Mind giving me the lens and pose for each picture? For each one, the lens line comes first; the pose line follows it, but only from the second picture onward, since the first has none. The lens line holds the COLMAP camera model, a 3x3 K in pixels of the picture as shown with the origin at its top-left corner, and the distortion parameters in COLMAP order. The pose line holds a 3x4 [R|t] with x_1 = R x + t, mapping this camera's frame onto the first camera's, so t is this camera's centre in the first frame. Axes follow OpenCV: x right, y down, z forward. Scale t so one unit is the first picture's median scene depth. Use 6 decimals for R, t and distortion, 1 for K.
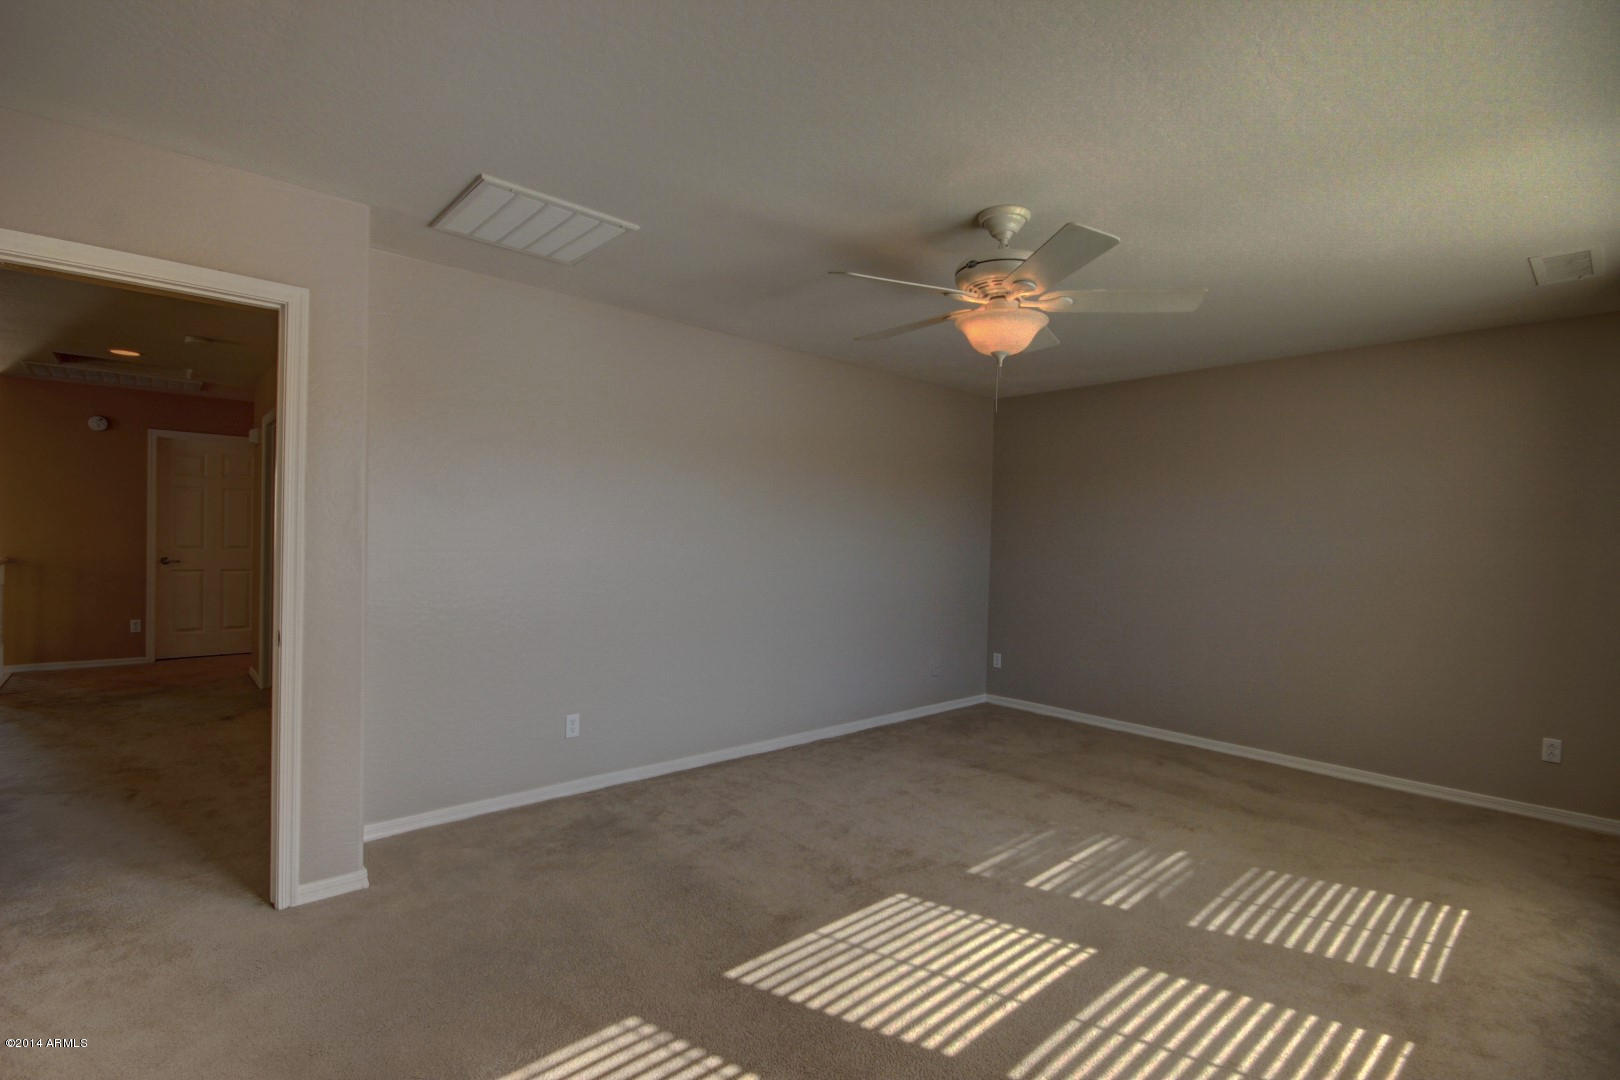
lens RADIAL K [[764.0, 0, 825.1], [0, 764.0, 541.0], [0, 0, 1]] dist [-0.001088, -0.000417]
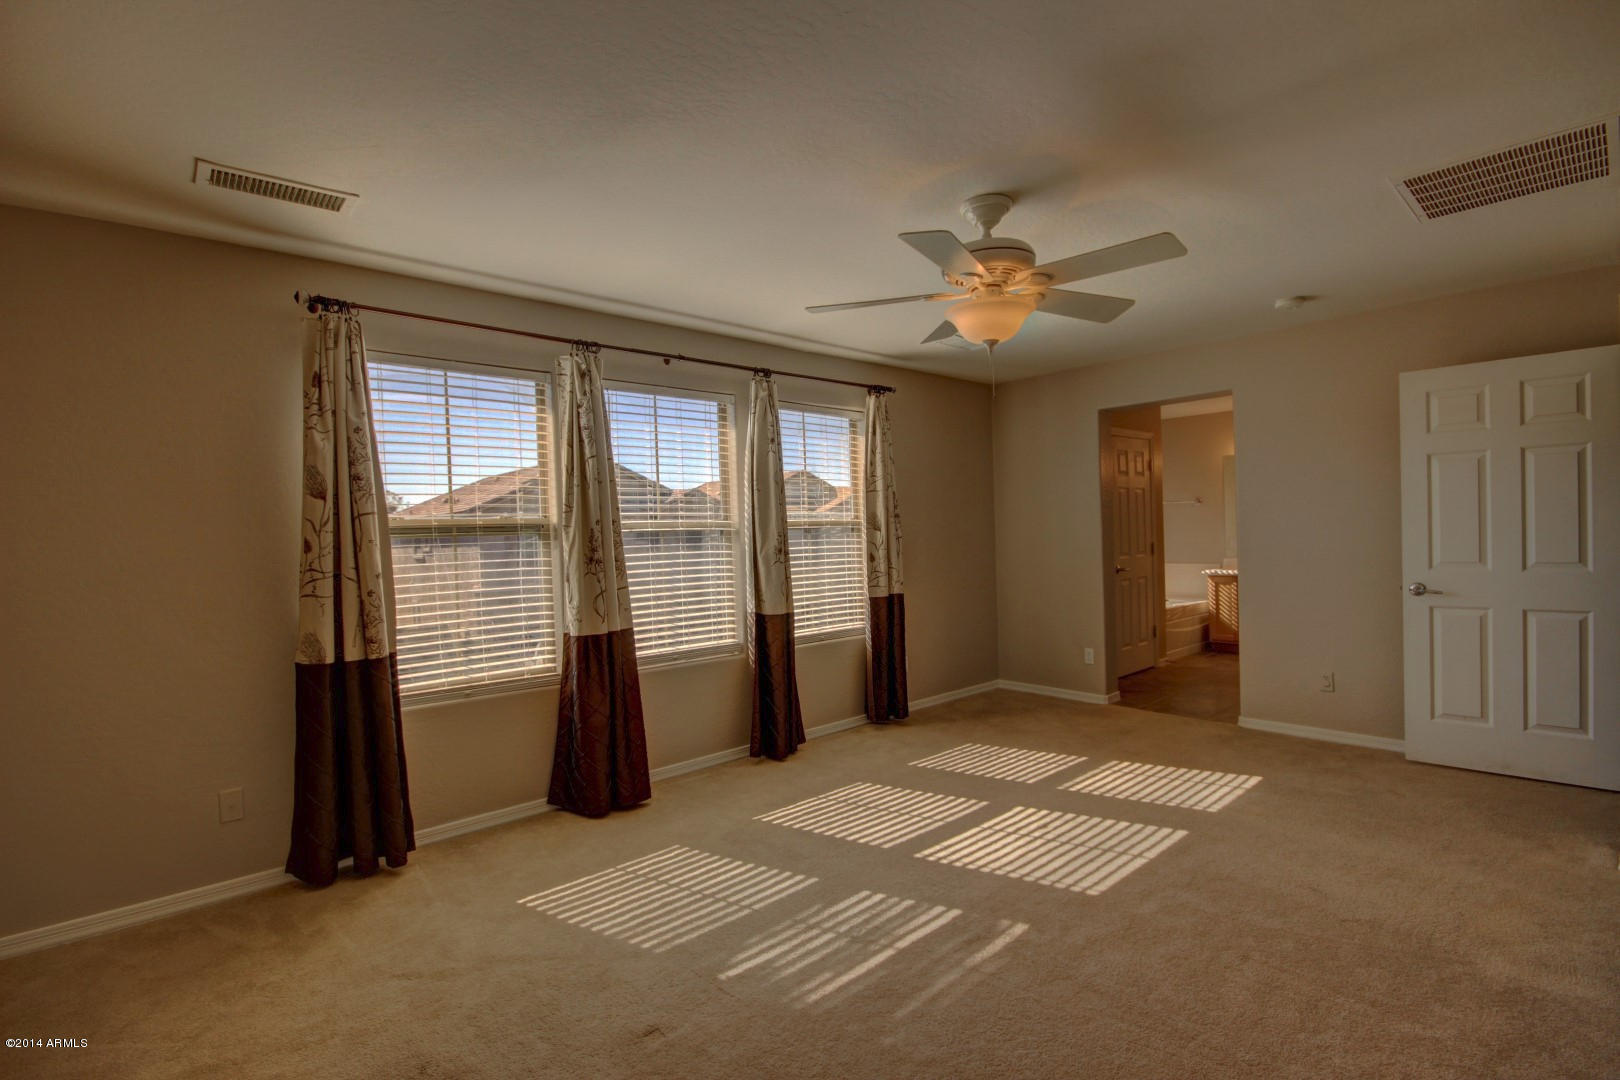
lens RADIAL K [[748.7, 0, 818.3], [0, 748.7, 545.2], [0, 0, 1]] dist [-0.001751, -0.000628]
pose [[-0.999756, 0.006168, 0.021232, 0.403476], [0.006723, 0.999635, 0.026182, -0.010192], [-0.021062, 0.026318, -0.999432, 1.854845]]
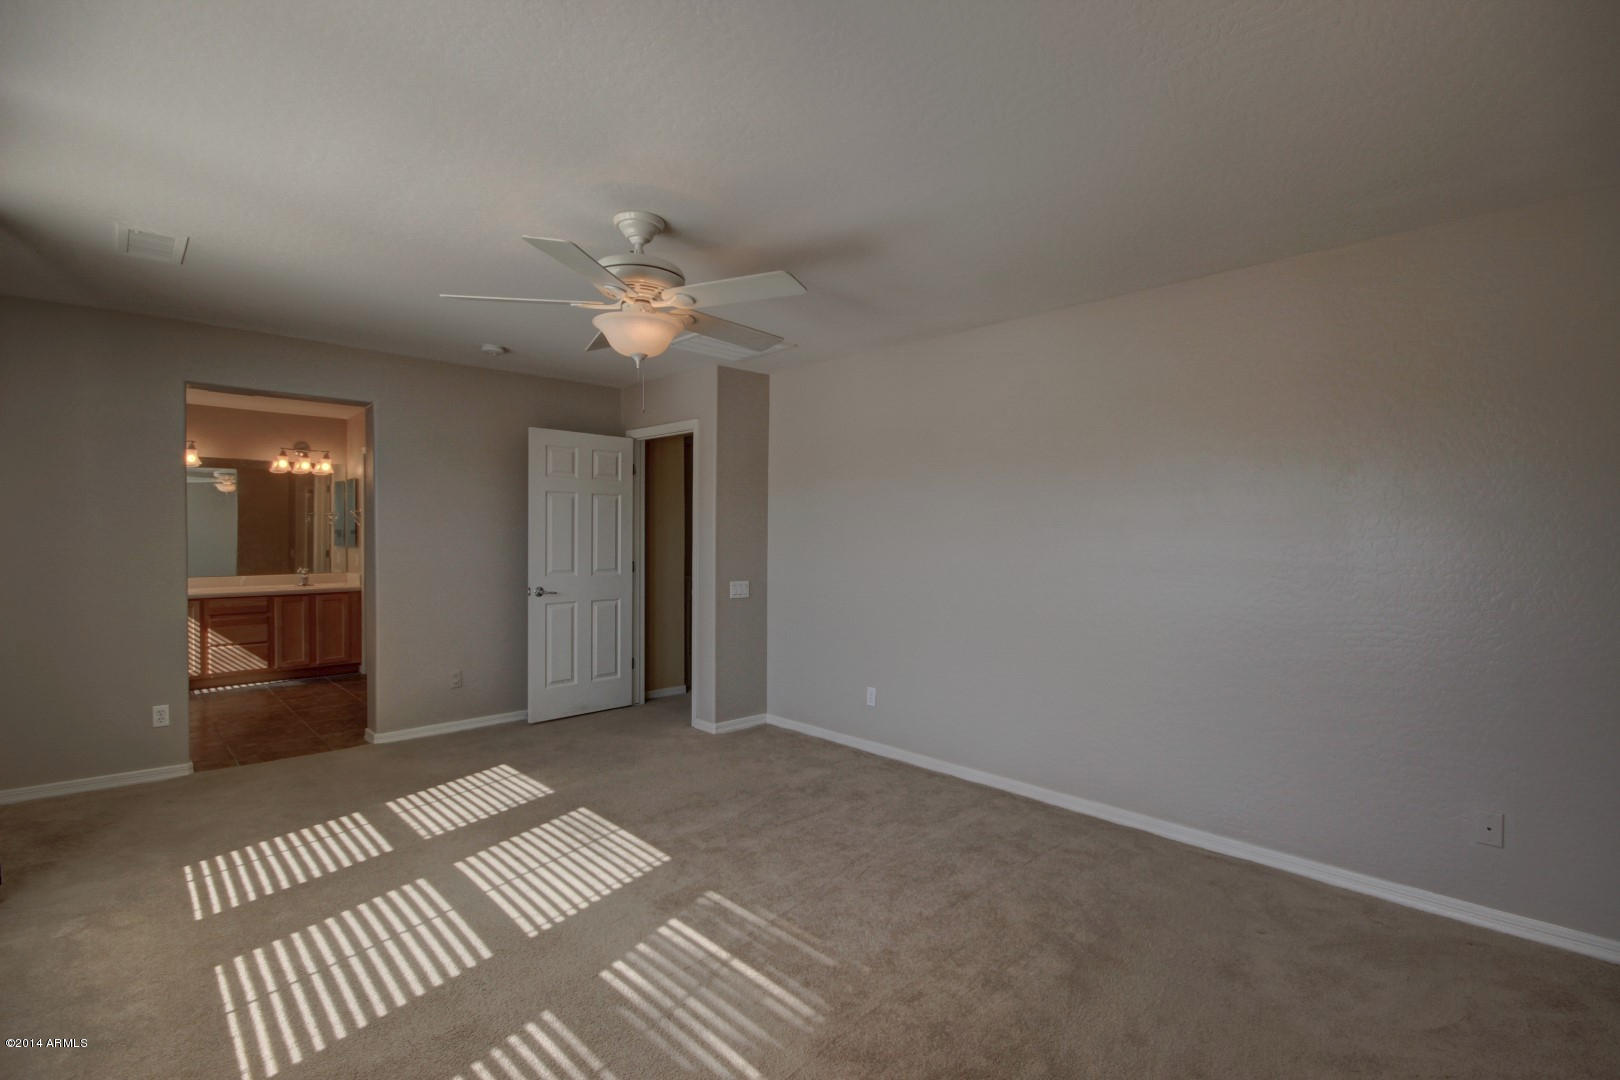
lens RADIAL K [[748.7, 0, 818.3], [0, 748.7, 545.2], [0, 0, 1]] dist [-0.001751, -0.000628]
pose [[0.011156, -0.010264, -0.999885, 1.146844], [-0.014190, 0.999845, -0.010422, 0.008956], [0.999837, 0.014304, 0.011009, 1.139566]]
